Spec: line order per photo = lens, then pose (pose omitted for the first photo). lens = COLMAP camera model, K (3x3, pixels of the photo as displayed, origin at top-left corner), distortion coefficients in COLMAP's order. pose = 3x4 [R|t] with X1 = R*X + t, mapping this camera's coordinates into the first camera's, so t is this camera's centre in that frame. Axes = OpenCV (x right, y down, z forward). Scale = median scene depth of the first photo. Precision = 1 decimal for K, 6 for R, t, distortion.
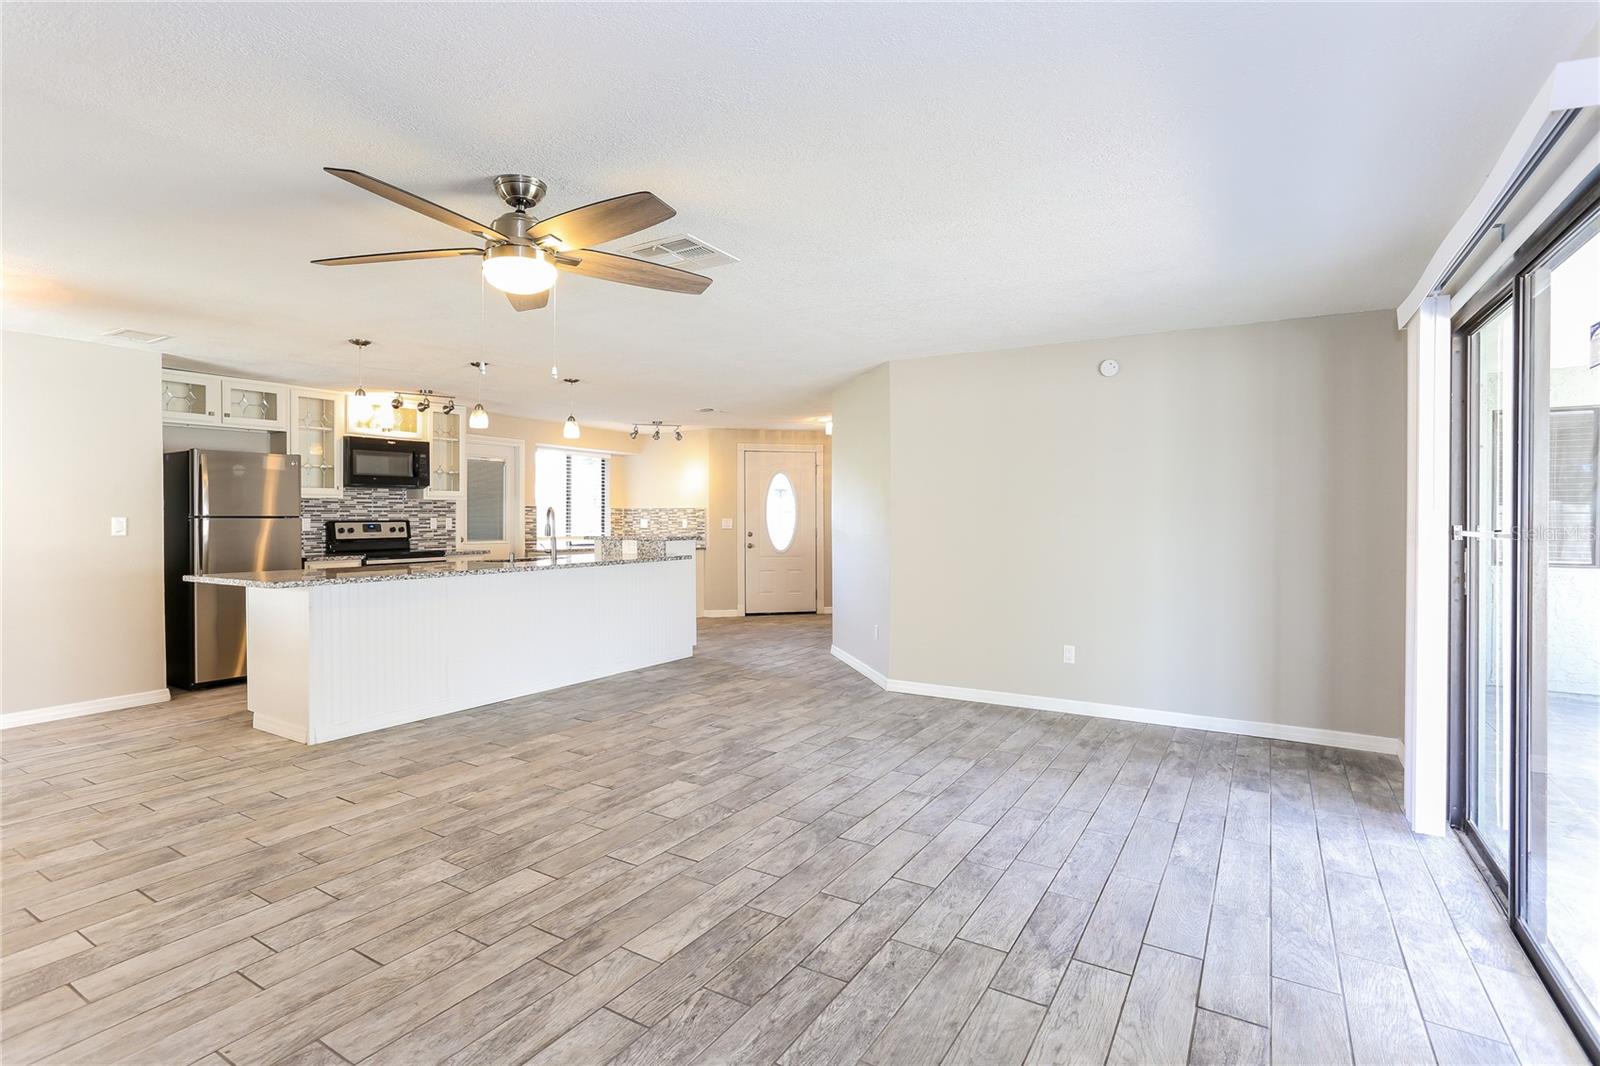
lens RADIAL K [[786.3, 0, 797.0], [0, 786.3, 515.3], [0, 0, 1]] dist [-0.012960, 0.000914]
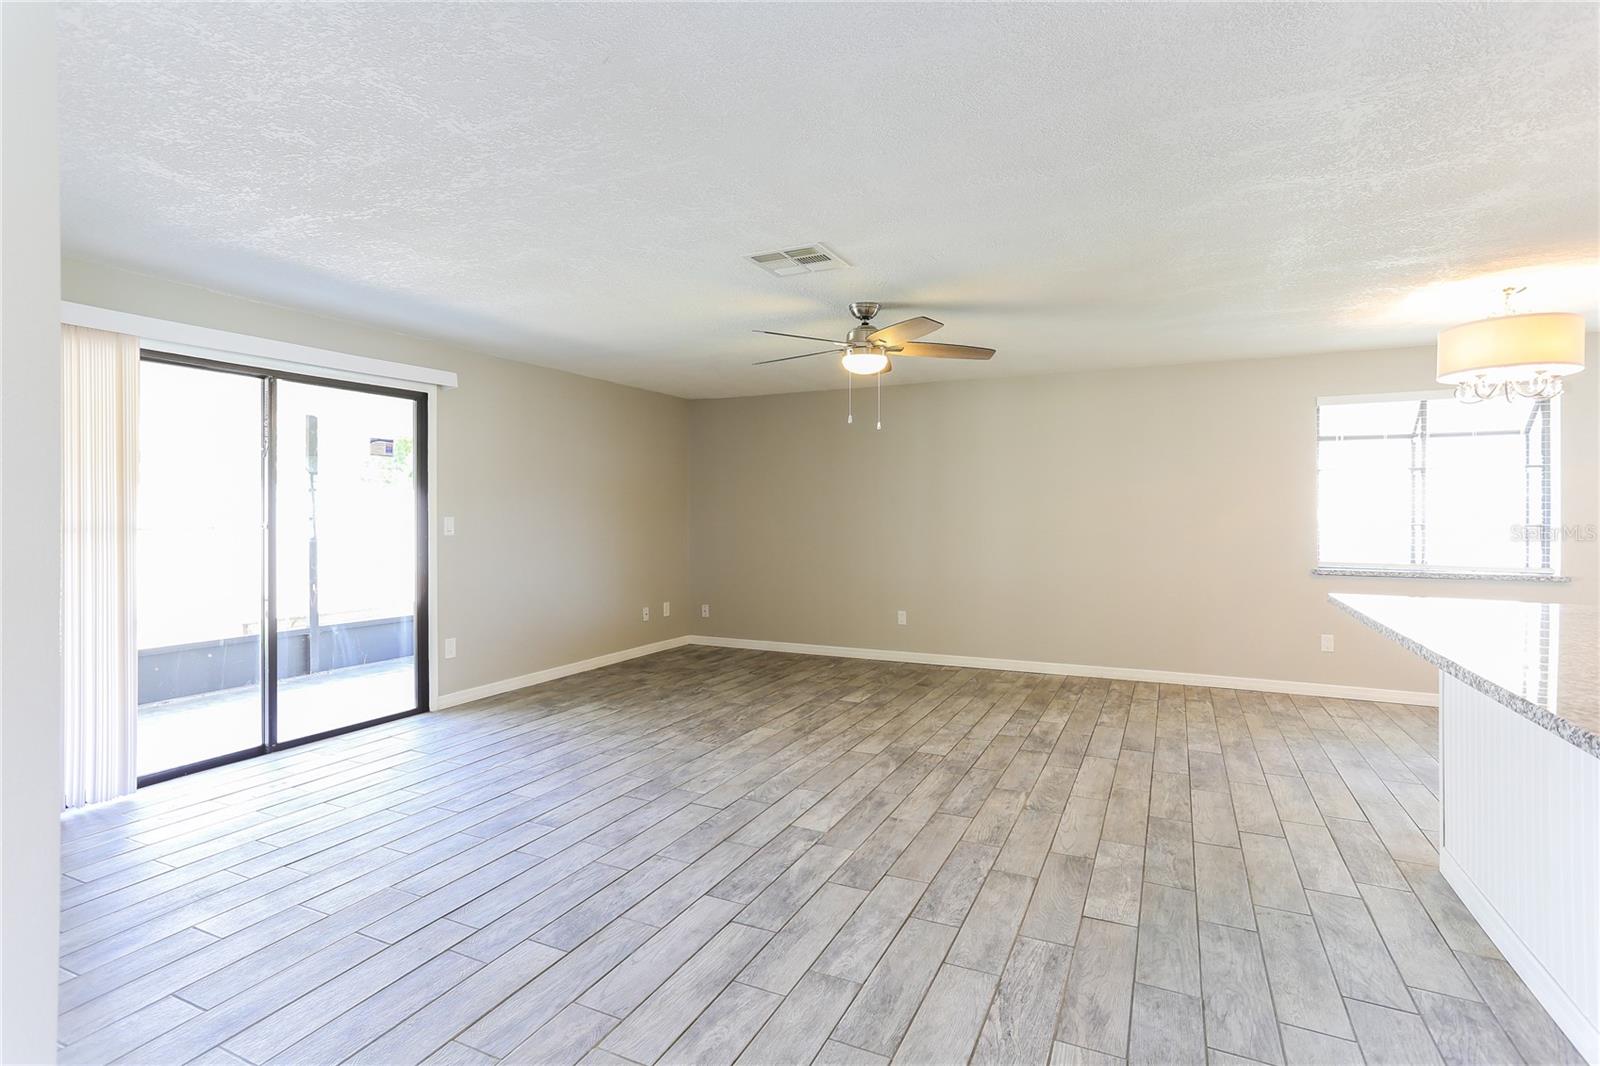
lens RADIAL K [[786.3, 0, 797.0], [0, 786.3, 515.3], [0, 0, 1]] dist [-0.012960, 0.000914]
pose [[-0.995278, 0.004603, -0.096961, -0.045758], [0.004381, 0.999987, 0.002494, 0.003056], [0.096972, 0.002057, -0.995285, 1.903970]]
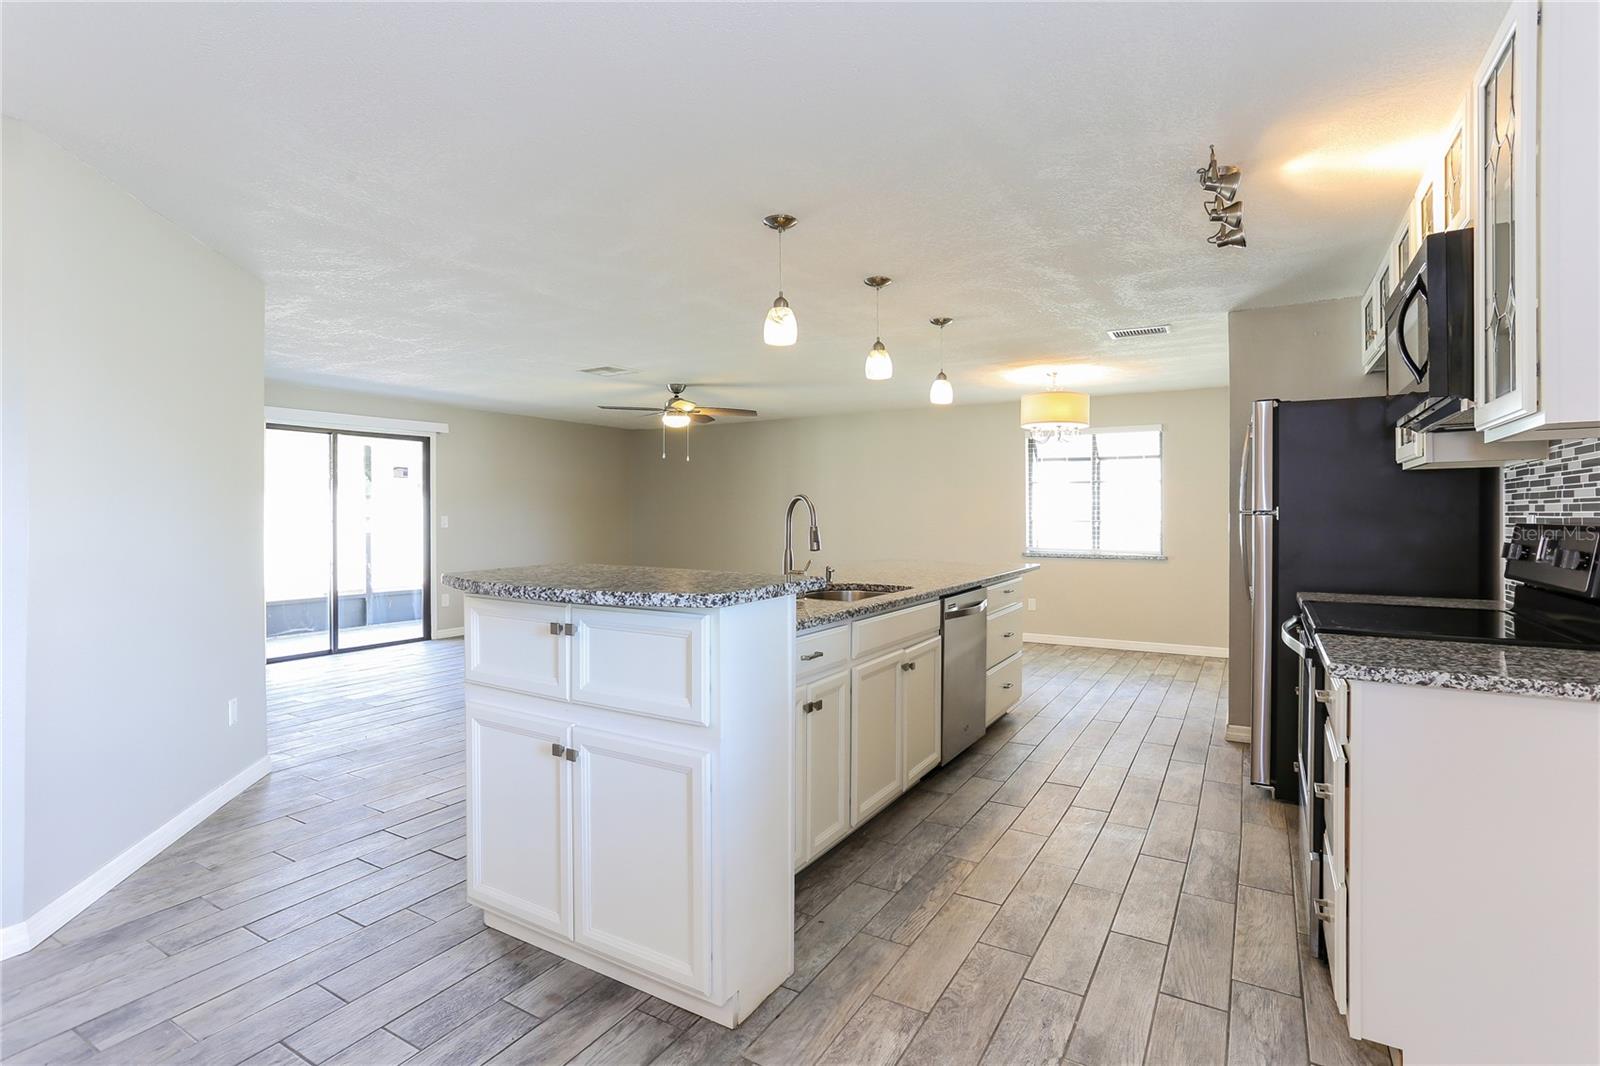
lens RADIAL K [[795.1, 0, 784.2], [0, 795.1, 518.8], [0, 0, 1]] dist [-0.038435, 0.000478]
pose [[-0.999986, 0.004739, -0.002282, -0.519165], [0.004726, 0.999973, 0.005581, 0.006798], [0.002309, 0.005571, -0.999982, 2.669447]]
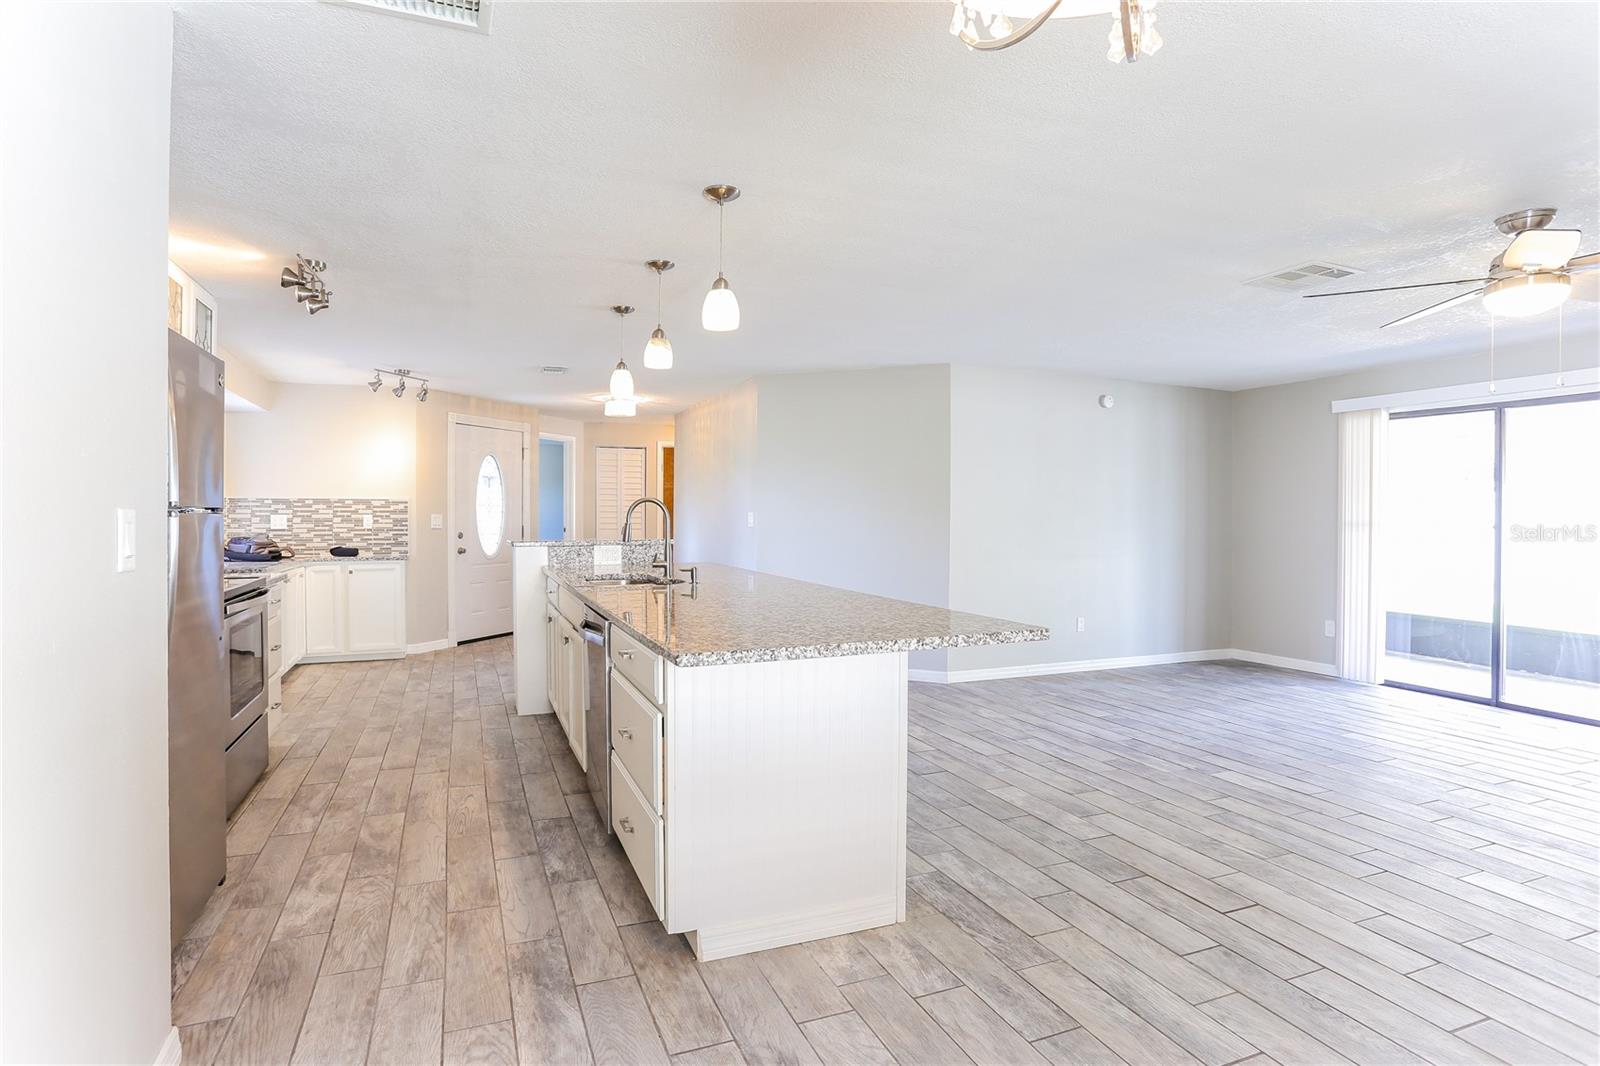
lens RADIAL K [[795.1, 0, 784.2], [0, 795.1, 518.8], [0, 0, 1]] dist [-0.038435, 0.000478]
pose [[0.595455, -0.003863, 0.803380, -1.356391], [-0.005522, 0.999945, 0.008901, -0.000106], [-0.803370, -0.009736, 0.595401, 0.883287]]
